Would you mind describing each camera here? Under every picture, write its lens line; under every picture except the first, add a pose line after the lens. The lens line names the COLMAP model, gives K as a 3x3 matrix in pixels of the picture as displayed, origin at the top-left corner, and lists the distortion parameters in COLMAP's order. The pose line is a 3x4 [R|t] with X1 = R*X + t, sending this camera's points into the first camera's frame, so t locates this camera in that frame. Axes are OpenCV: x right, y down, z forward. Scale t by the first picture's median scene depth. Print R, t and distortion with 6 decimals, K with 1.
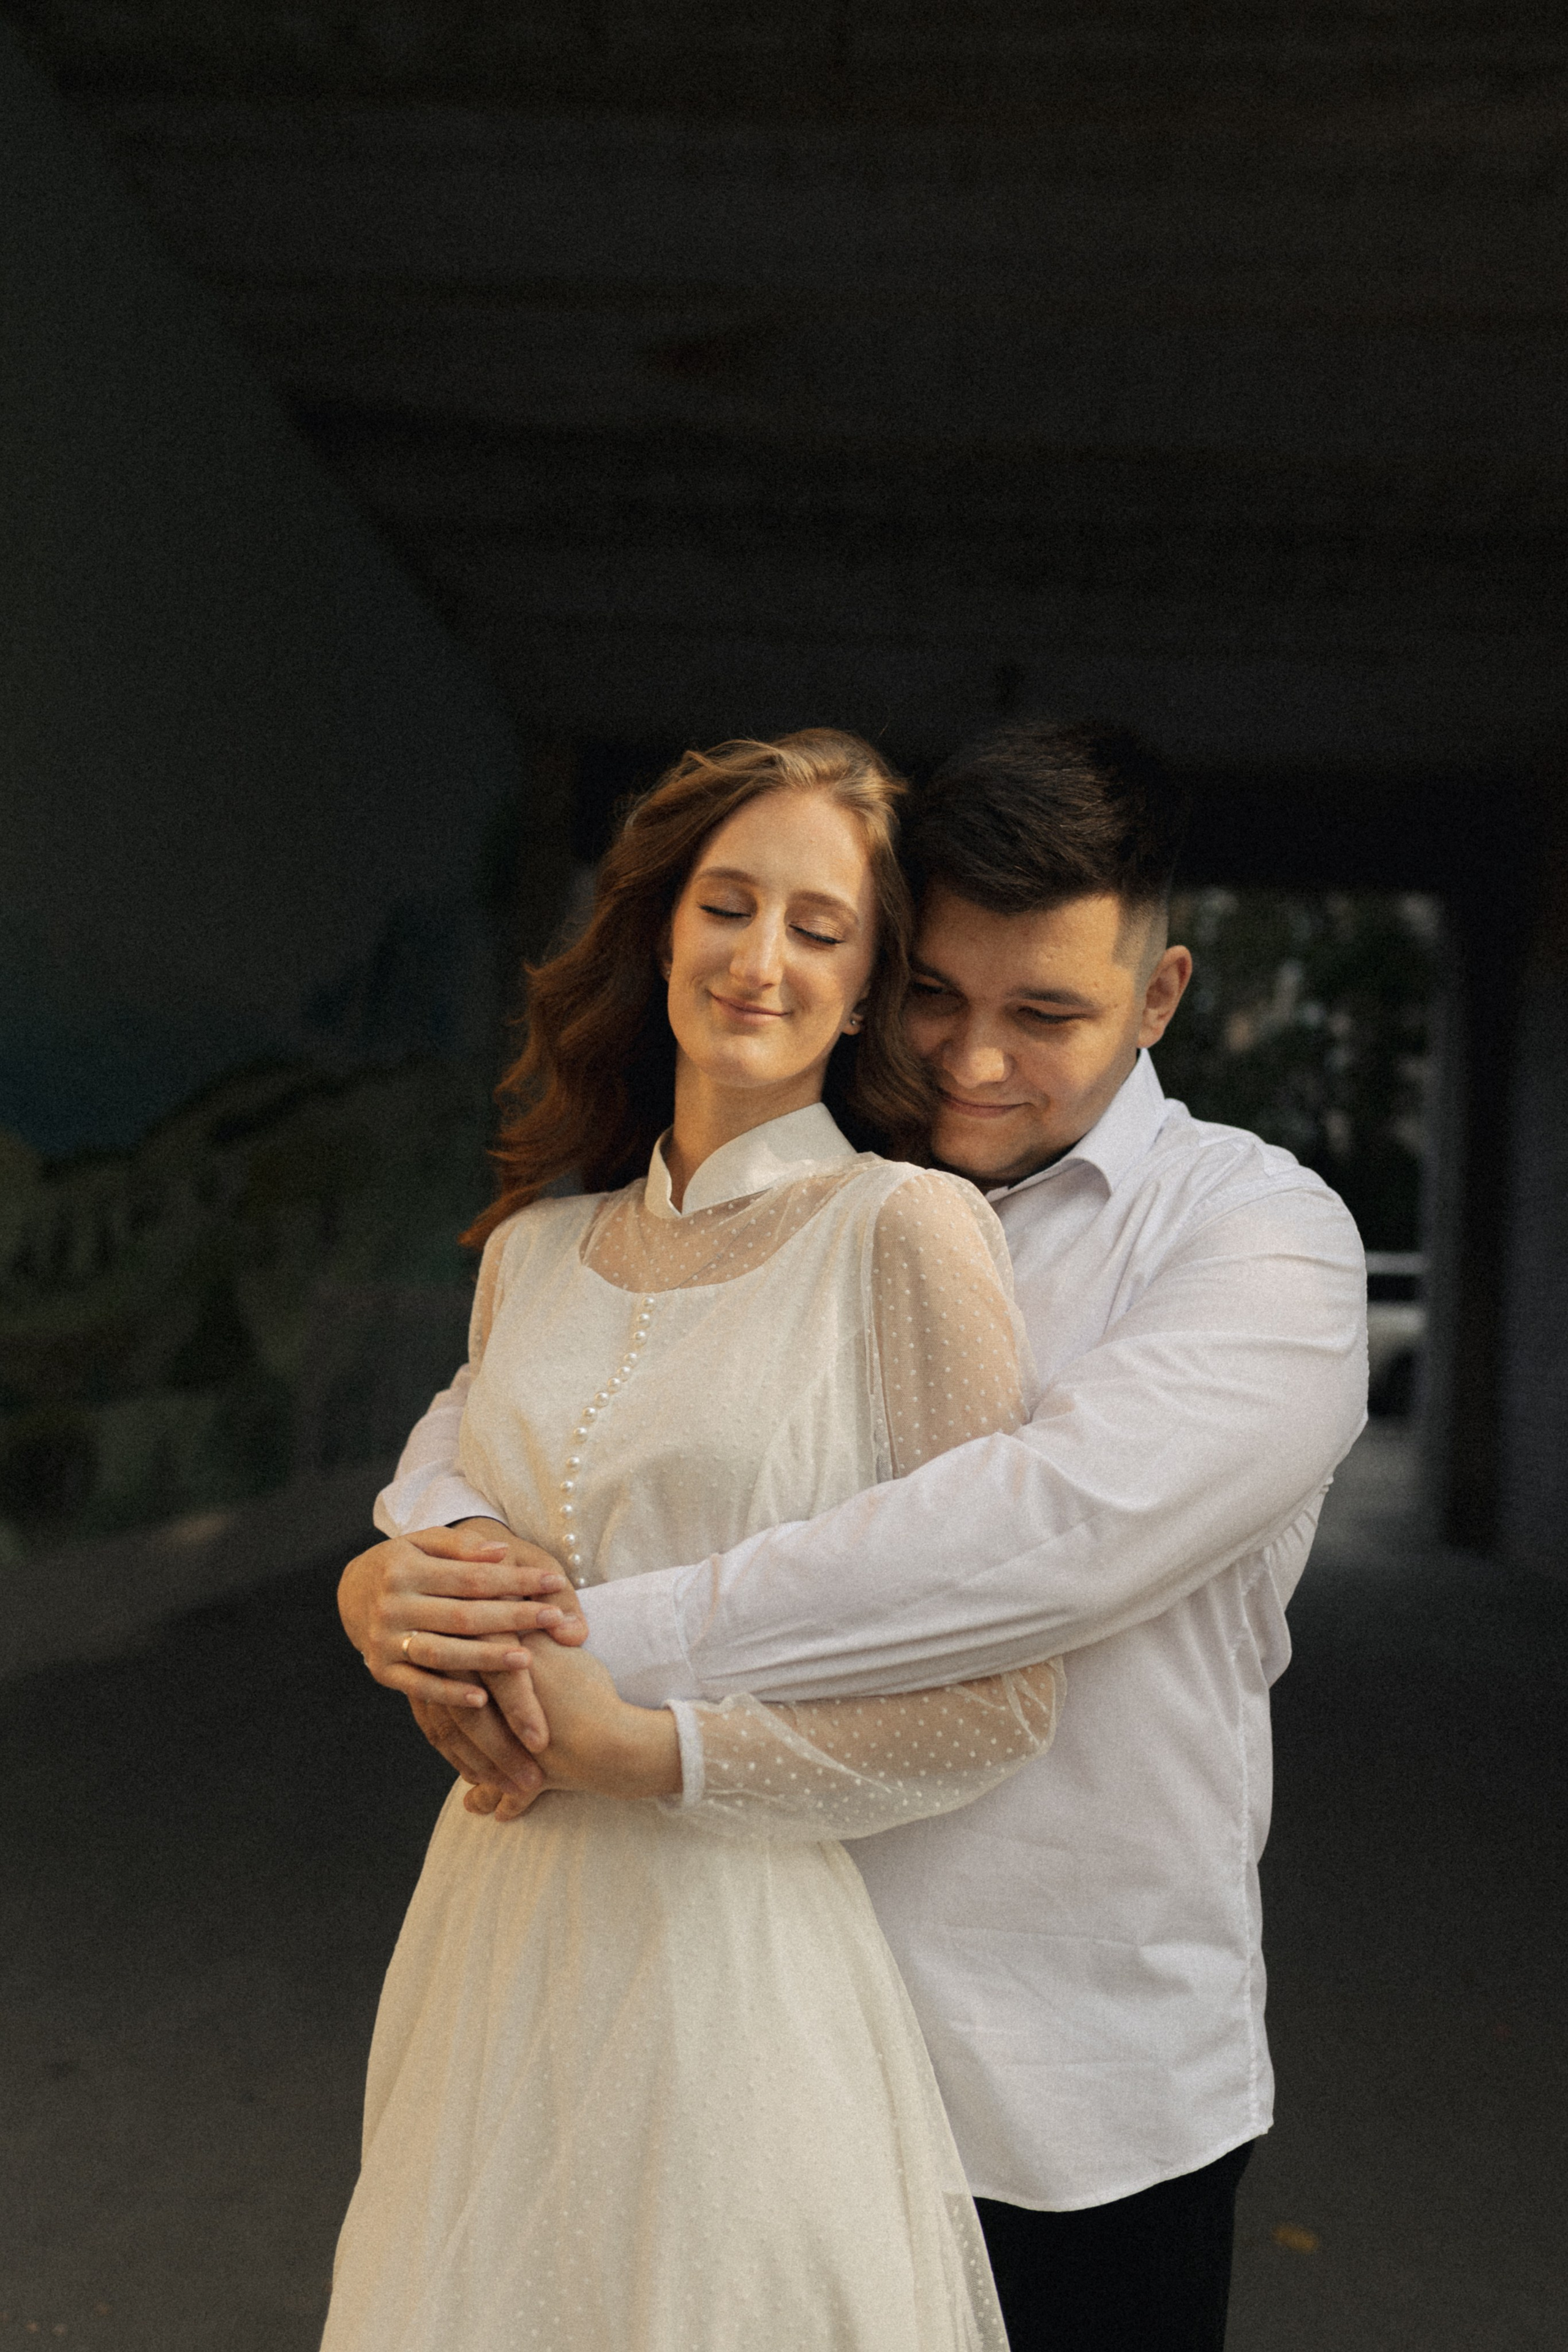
lens RADIAL K [[2262.8, 0, 781.2], [0, 2262.8, 1187.7], [0, 0, 1]] dist [0.104320, 0.000000]
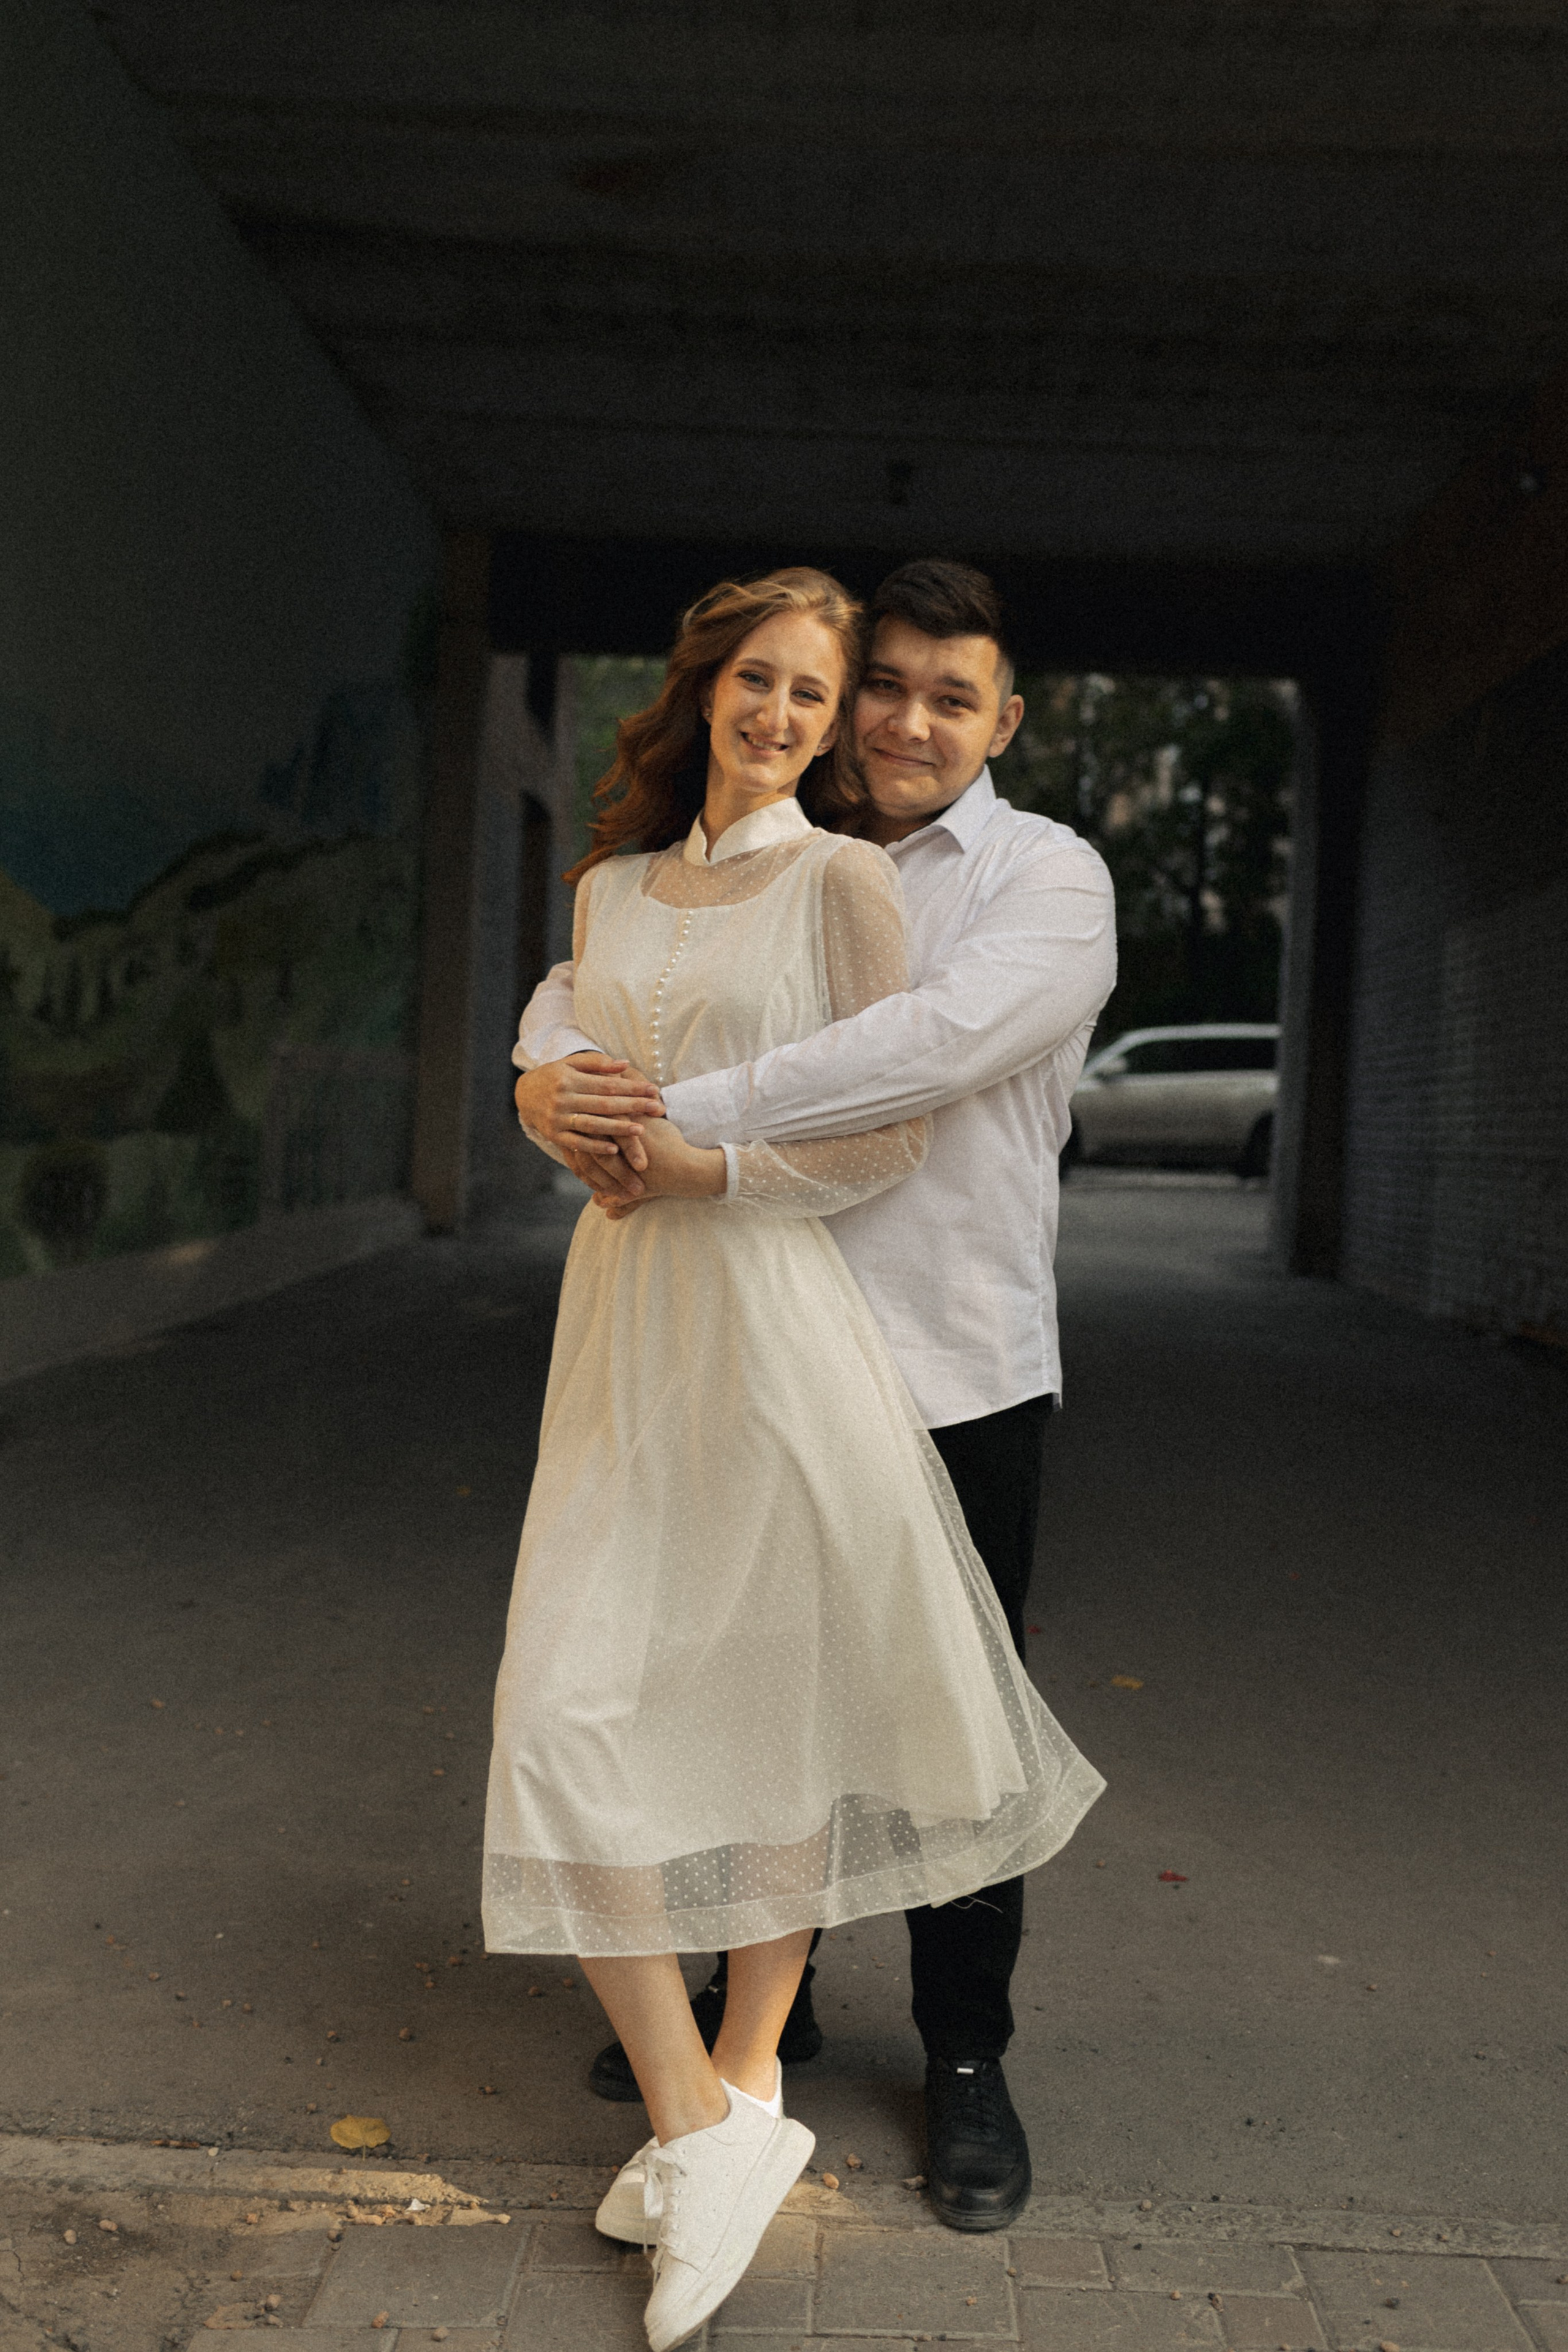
lens RADIAL K [[2262.8, 0, 750.0], [0, 2262.8, 1204.4], [0, 0, 1]] dist [0.104320, 0.000000]
pose [[0.999347, -0.014855, 0.032940, -0.072181], [0.011600, 0.995228, 0.096883, 0.098713], [-0.034222, -0.096437, 0.994751, -0.670426]]
